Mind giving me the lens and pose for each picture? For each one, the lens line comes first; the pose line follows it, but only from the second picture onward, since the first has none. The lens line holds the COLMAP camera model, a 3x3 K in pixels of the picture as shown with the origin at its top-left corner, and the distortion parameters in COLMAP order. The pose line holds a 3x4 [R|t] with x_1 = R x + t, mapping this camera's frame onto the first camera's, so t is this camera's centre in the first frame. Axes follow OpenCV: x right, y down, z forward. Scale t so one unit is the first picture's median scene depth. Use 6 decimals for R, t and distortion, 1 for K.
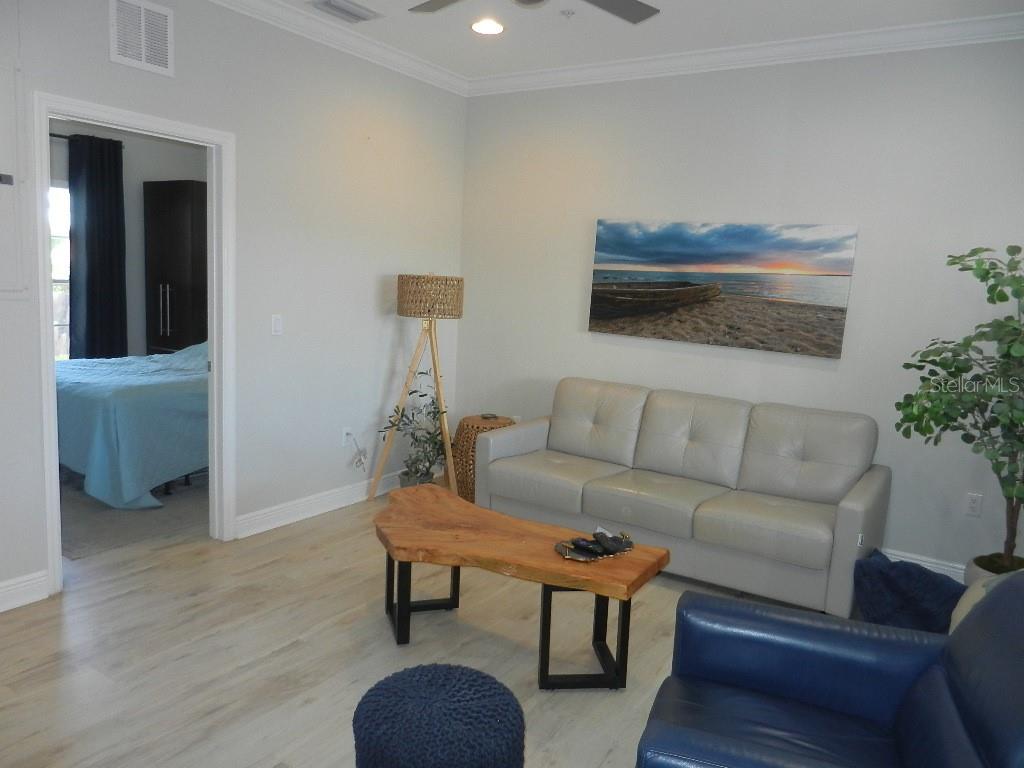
lens RADIAL K [[743.1, 0, 508.1], [0, 743.1, 378.5], [0, 0, 1]] dist [0.008282, 0.003251]
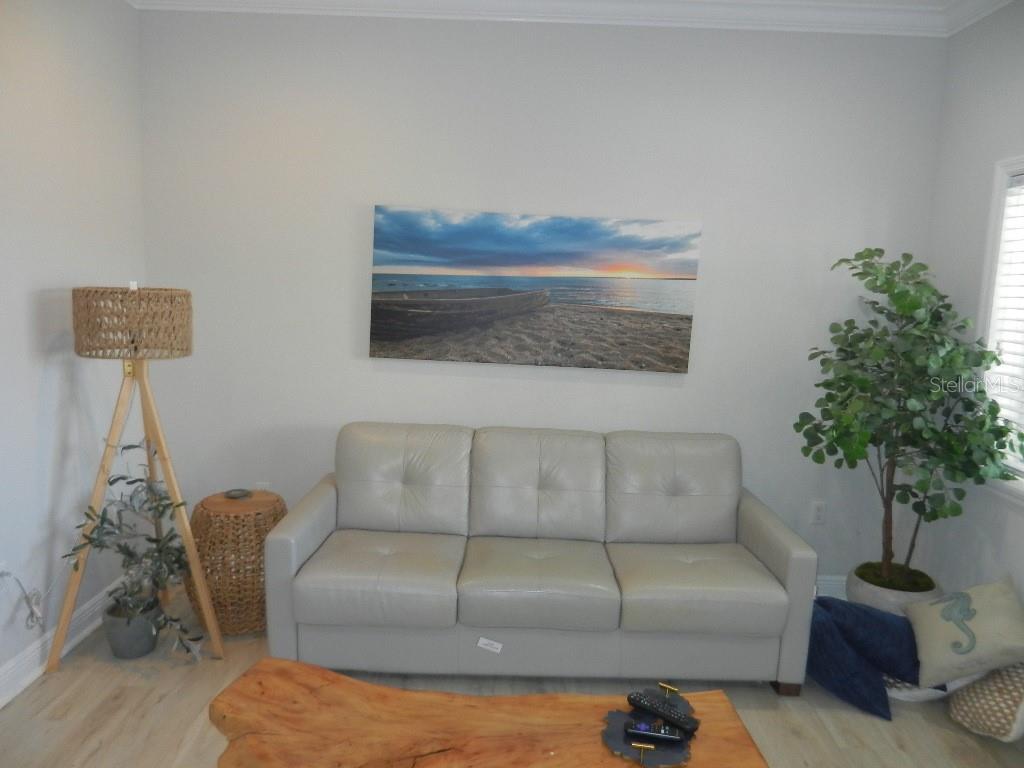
lens RADIAL K [[750.9, 0, 507.1], [0, 750.9, 382.4], [0, 0, 1]] dist [0.002359, 0.015638]
pose [[0.841047, -0.095437, 0.532478, -0.215805], [0.082571, 0.995429, 0.047993, -0.077370], [-0.534624, 0.003603, 0.845082, 0.366288]]
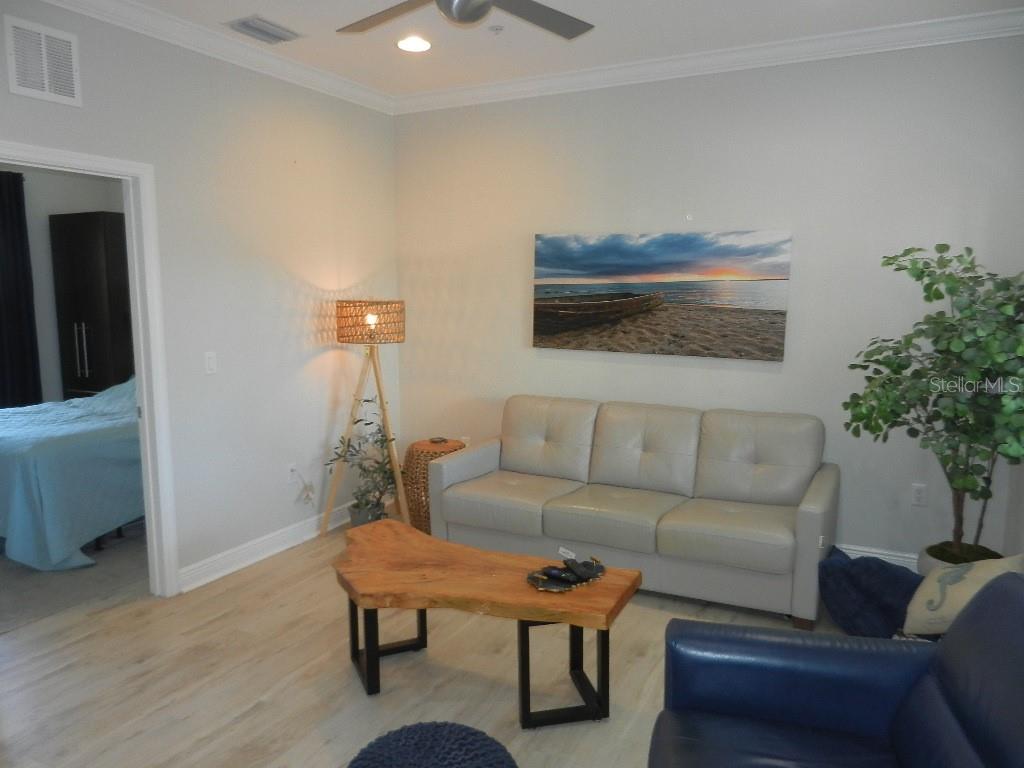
lens RADIAL K [[743.1, 0, 507.6], [0, 743.1, 380.8], [0, 0, 1]] dist [0.008282, 0.003251]
pose [[0.993712, -0.065397, 0.090878, -0.022868], [0.066180, 0.997792, -0.005625, -0.019003], [-0.090310, 0.011604, 0.995846, 0.023167]]
